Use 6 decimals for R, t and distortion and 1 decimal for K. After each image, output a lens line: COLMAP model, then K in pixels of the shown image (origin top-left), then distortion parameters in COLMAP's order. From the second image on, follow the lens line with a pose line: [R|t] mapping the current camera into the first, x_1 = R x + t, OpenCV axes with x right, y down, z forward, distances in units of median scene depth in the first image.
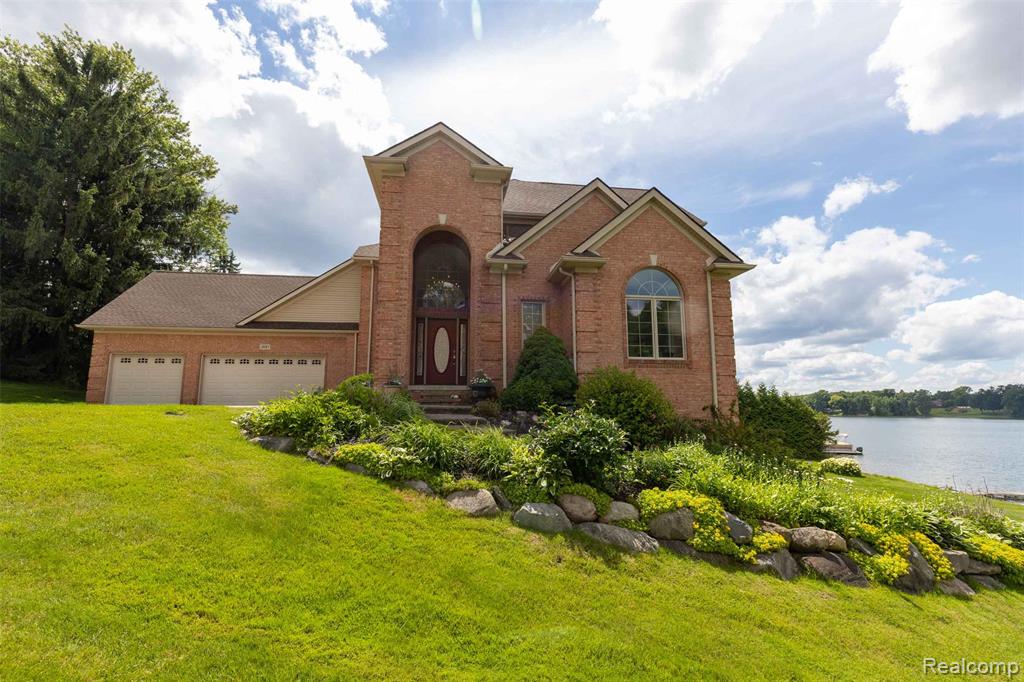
lens RADIAL K [[460.4, 0, 512.0], [0, 460.4, 341.0], [0, 0, 1]] dist [0.011709, -0.000424]
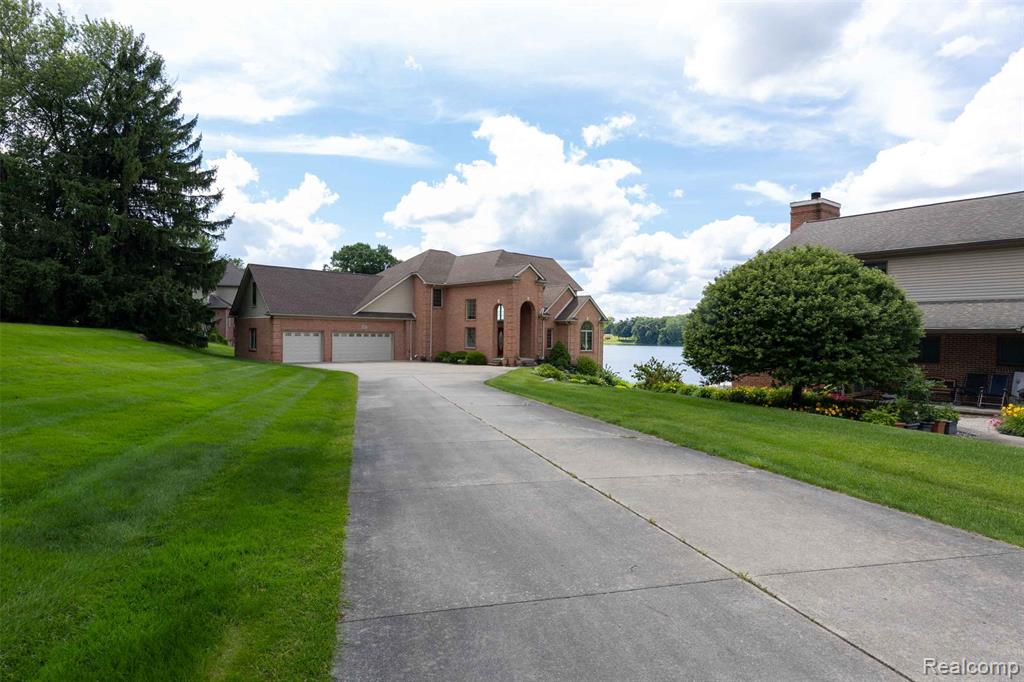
lens RADIAL K [[585.8, 0, 512.0], [0, 585.8, 341.0], [0, 0, 1]] dist [0.000110, -0.000092]
pose [[0.820067, 0.006990, 0.572225, -1.388116], [-0.101620, 0.985813, 0.133591, -0.295404], [-0.563173, -0.167703, 0.809143, -1.130477]]
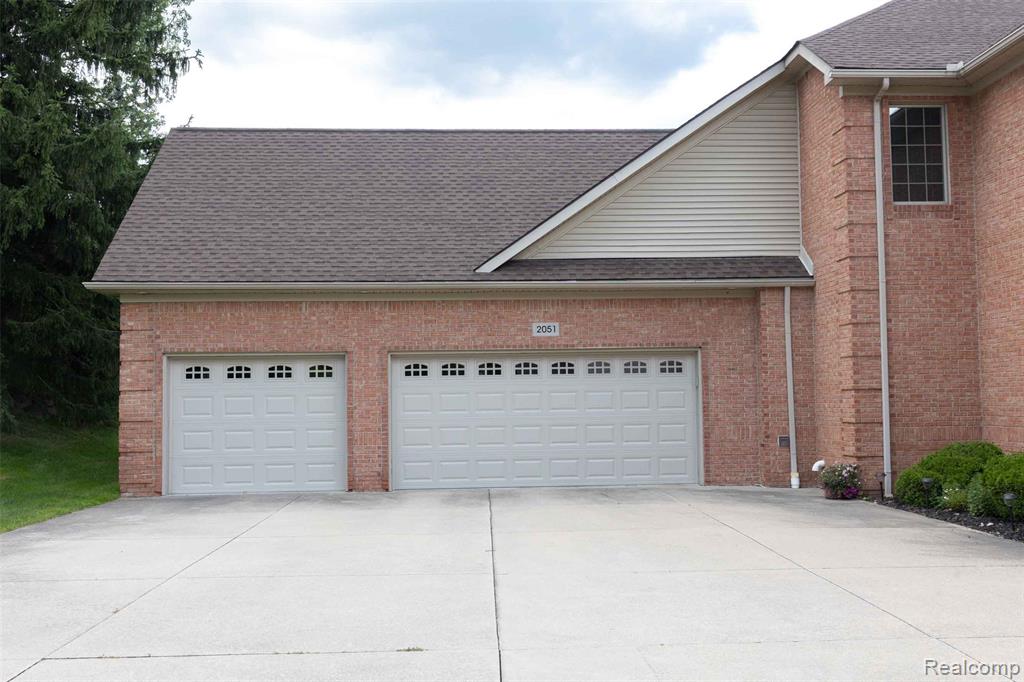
lens RADIAL K [[979.4, 0, 512.0], [0, 979.4, 341.0], [0, 0, 1]] dist [0.012885, 0.011060]
pose [[0.997268, -0.015797, -0.072161, -0.526103], [0.022219, 0.995776, 0.089092, -0.050692], [0.070449, -0.090451, 0.993406, 0.227364]]
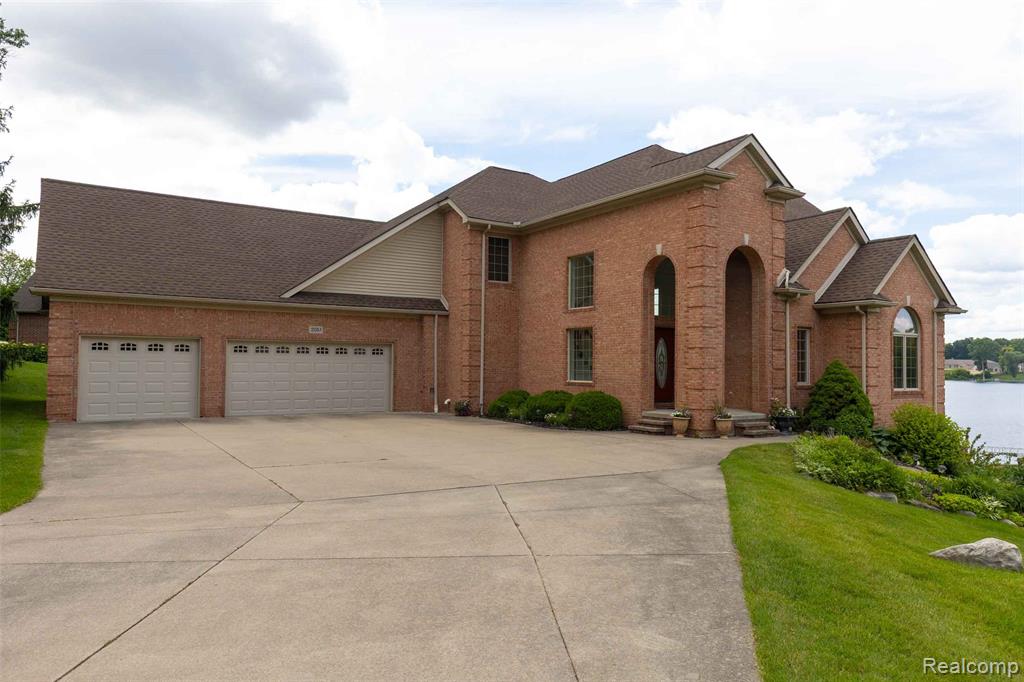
lens RADIAL K [[700.4, 0, 513.7], [0, 700.4, 341.6], [0, 0, 1]] dist [0.000955, 0.003026]
pose [[0.903609, 0.025431, 0.427603, -0.745385], [-0.076354, 0.991812, 0.102363, -0.104427], [-0.421499, -0.125145, 0.898152, -0.075119]]
